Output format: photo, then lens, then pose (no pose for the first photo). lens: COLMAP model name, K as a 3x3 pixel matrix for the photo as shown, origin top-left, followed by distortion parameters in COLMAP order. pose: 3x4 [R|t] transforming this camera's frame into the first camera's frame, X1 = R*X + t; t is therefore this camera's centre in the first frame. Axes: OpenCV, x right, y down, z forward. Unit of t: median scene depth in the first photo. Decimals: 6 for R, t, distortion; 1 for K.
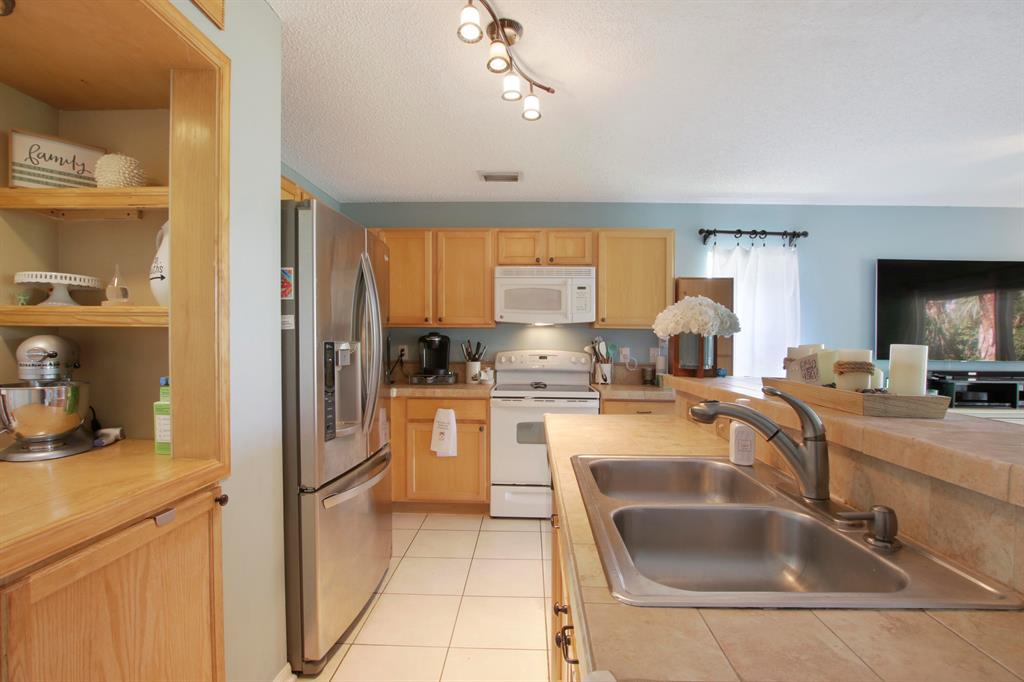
lens RADIAL K [[481.1, 0, 513.8], [0, 481.1, 343.2], [0, 0, 1]] dist [-0.016961, 0.000125]
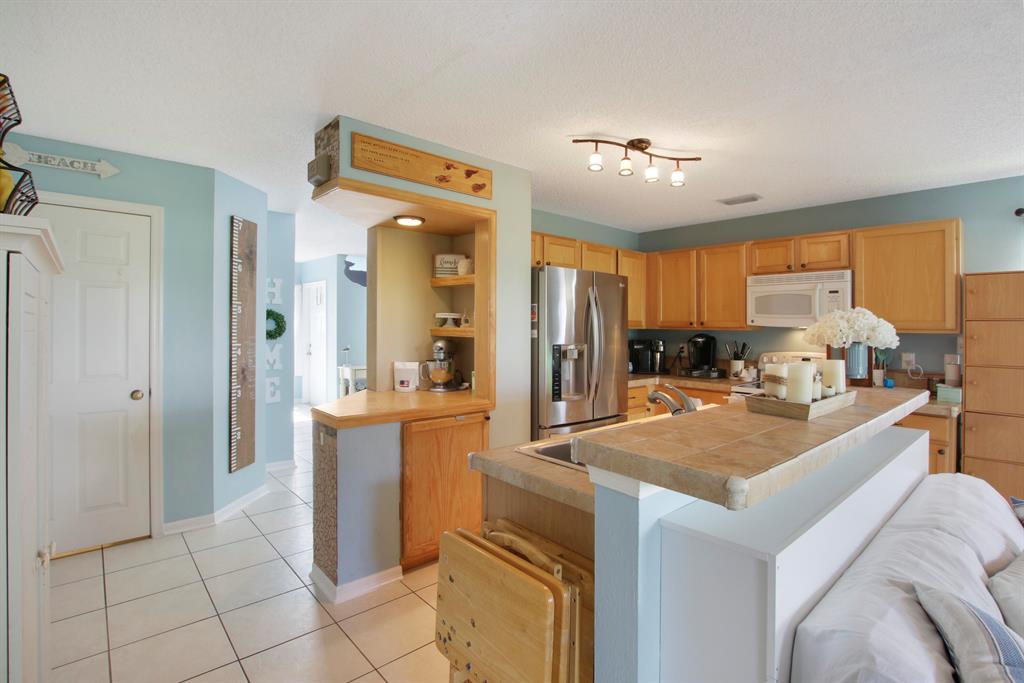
lens RADIAL K [[485.4, 0, 519.8], [0, 485.4, 329.5], [0, 0, 1]] dist [-0.016080, 0.000477]
pose [[0.697702, 0.005225, -0.716369, 0.450047], [-0.011236, 0.999930, -0.003650, -0.028717], [0.716300, 0.010596, 0.697712, -0.184431]]
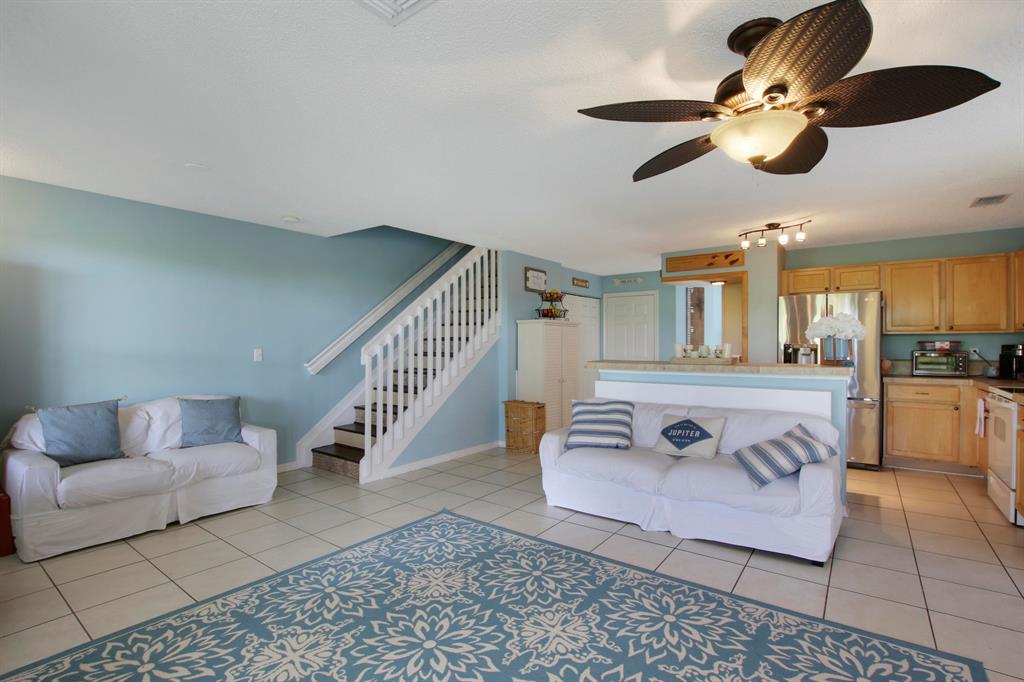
lens RADIAL K [[481.1, 0, 513.8], [0, 481.1, 343.2], [0, 0, 1]] dist [-0.016961, 0.000125]
pose [[-0.557938, -0.012160, -0.829793, 1.624214], [-0.011876, 0.999907, -0.006668, 0.018043], [0.829798, 0.006134, -0.558031, 0.705221]]
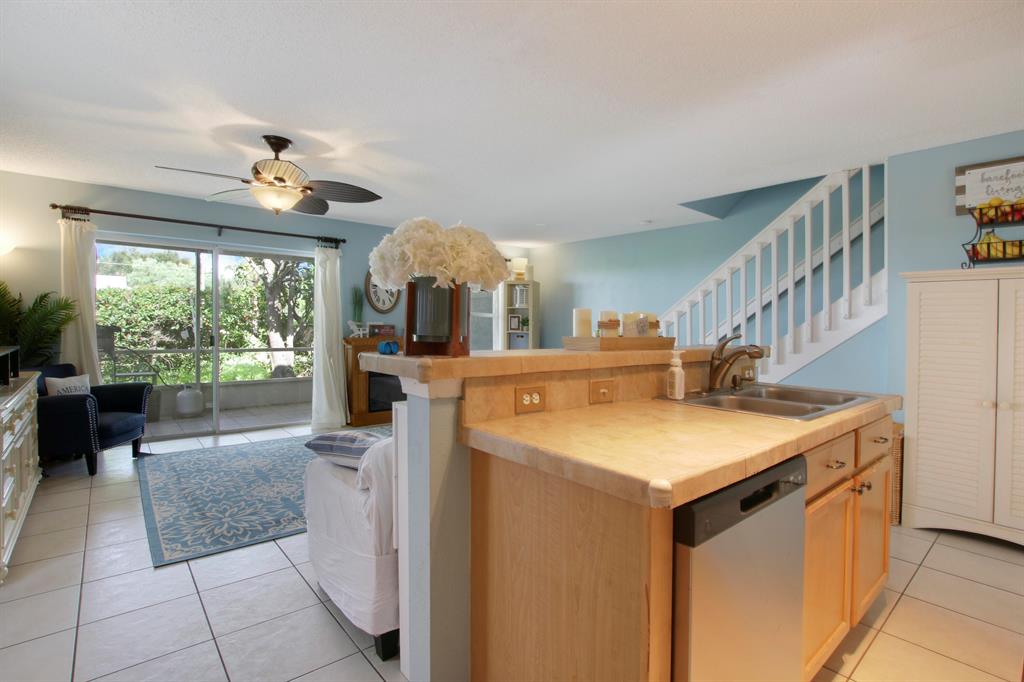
lens RADIAL K [[481.1, 0, 513.8], [0, 481.1, 343.2], [0, 0, 1]] dist [-0.016961, 0.000125]
pose [[-0.679019, -0.046543, 0.732644, -0.105881], [-0.019190, 0.998773, 0.045664, 0.020565], [-0.733870, 0.016947, -0.679079, 0.951861]]
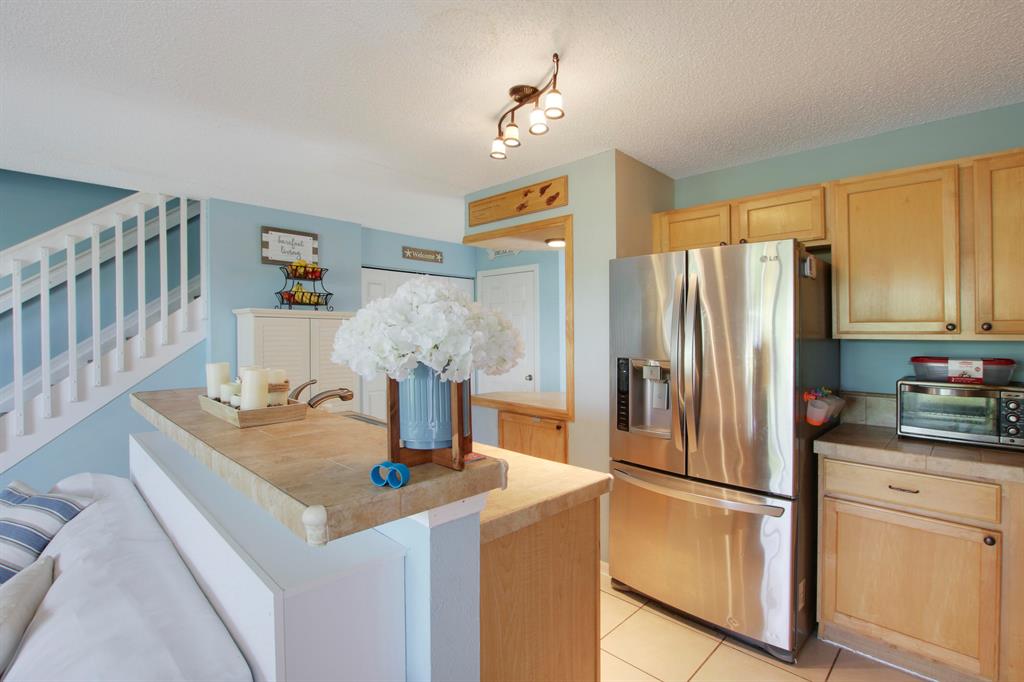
lens RADIAL K [[485.4, 0, 519.8], [0, 485.4, 329.0], [0, 0, 1]] dist [-0.016080, 0.000477]
pose [[-0.665576, -0.021667, -0.746015, 0.474319], [-0.017539, 0.999757, -0.013390, -0.034410], [0.746124, 0.004172, -0.665794, 0.973601]]
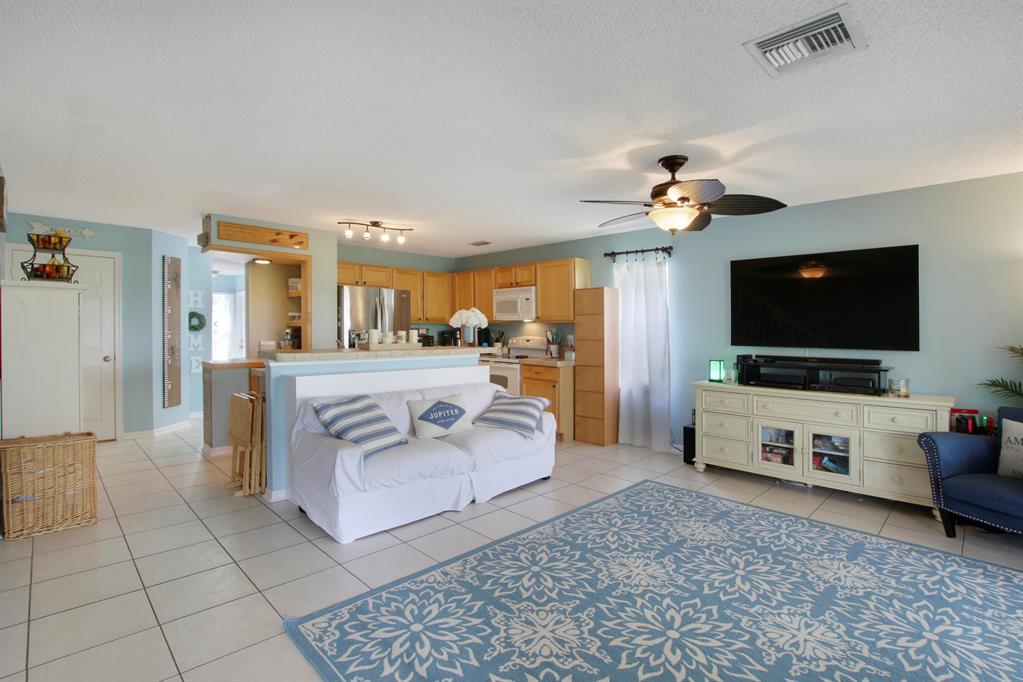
lens RADIAL K [[486.5, 0, 508.0], [0, 486.5, 337.1], [0, 0, 1]] dist [-0.004856, -0.000683]
pose [[0.721790, 0.006489, -0.692082, 1.426376], [-0.005654, 0.999978, 0.003478, 0.014437], [0.692089, 0.001403, 0.721811, -0.315659]]
